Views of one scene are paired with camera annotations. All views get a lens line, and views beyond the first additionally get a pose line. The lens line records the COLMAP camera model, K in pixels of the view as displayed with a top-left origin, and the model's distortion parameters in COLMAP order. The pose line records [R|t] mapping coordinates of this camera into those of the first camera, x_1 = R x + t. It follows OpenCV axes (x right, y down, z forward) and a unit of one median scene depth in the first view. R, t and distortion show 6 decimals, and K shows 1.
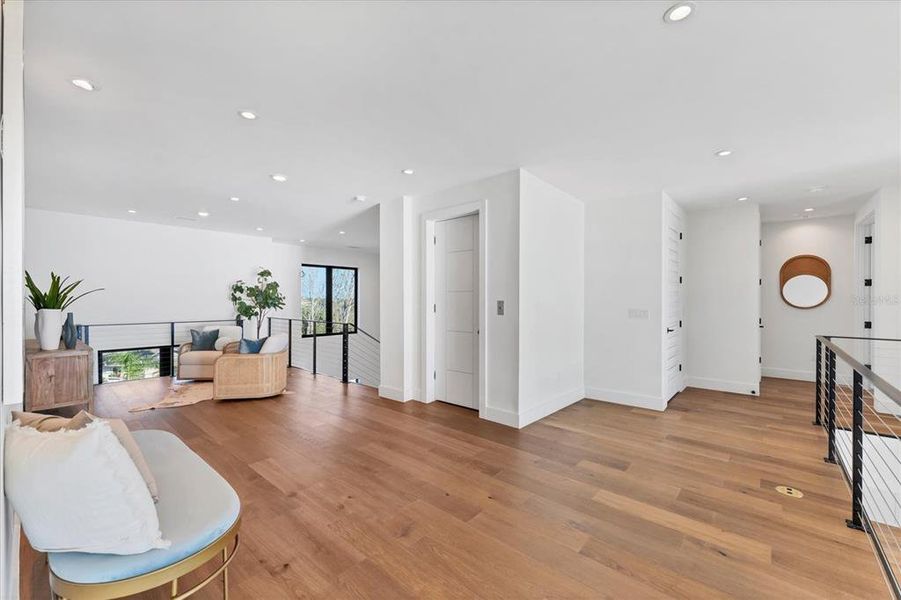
lens RADIAL K [[366.8, 0, 452.8], [0, 366.8, 302.6], [0, 0, 1]] dist [-0.002440, -0.000271]
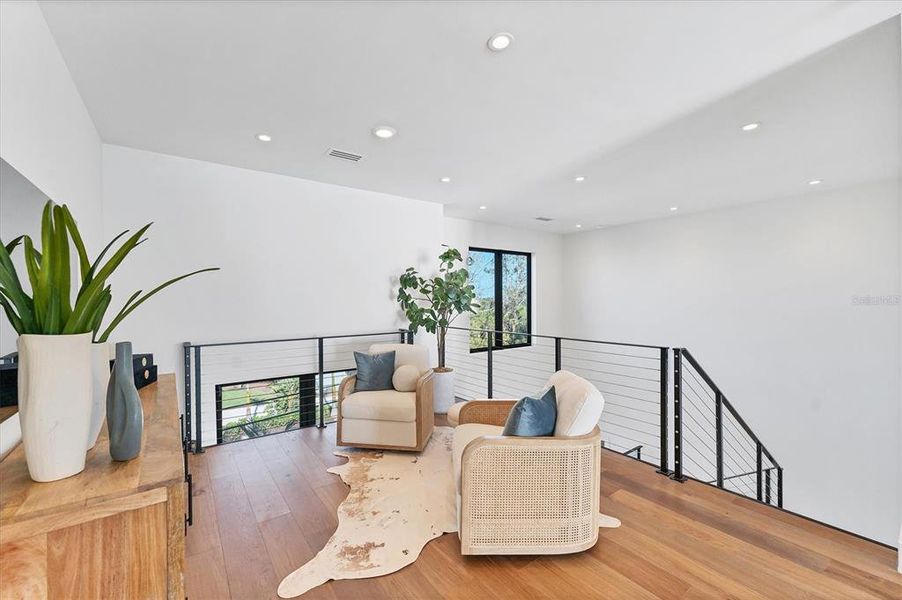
lens RADIAL K [[367.3, 0, 453.3], [0, 367.3, 302.6], [0, 0, 1]] dist [-0.002440, -0.000271]
pose [[0.979267, -0.005316, -0.202503, -0.263829], [0.006428, 0.999968, 0.004834, -0.003030], [0.202471, -0.006035, 0.979270, 0.278333]]
